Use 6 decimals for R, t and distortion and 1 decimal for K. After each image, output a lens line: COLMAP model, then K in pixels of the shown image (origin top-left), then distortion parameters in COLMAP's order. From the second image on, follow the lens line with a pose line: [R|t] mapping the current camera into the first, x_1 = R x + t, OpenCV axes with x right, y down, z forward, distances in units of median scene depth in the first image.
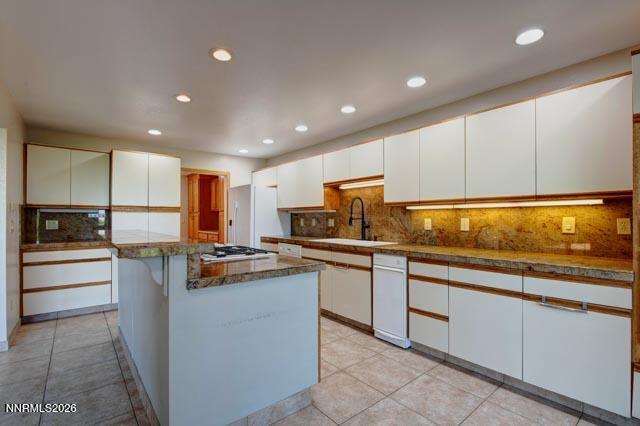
lens RADIAL K [[317.7, 0, 343.8], [0, 317.7, 216.0], [0, 0, 1]] dist [0.000046, -0.000121]
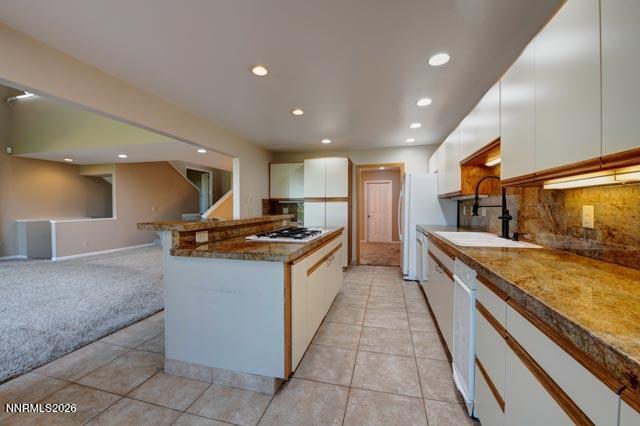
lens RADIAL K [[272.0, 0, 299.9], [0, 272.0, 213.4], [0, 0, 1]] dist [-0.001205, -0.000148]
pose [[0.529020, 0.019454, -0.848387, 0.382844], [0.007405, 0.999593, 0.027539, 0.005337], [0.848577, -0.020851, 0.528660, 0.379677]]
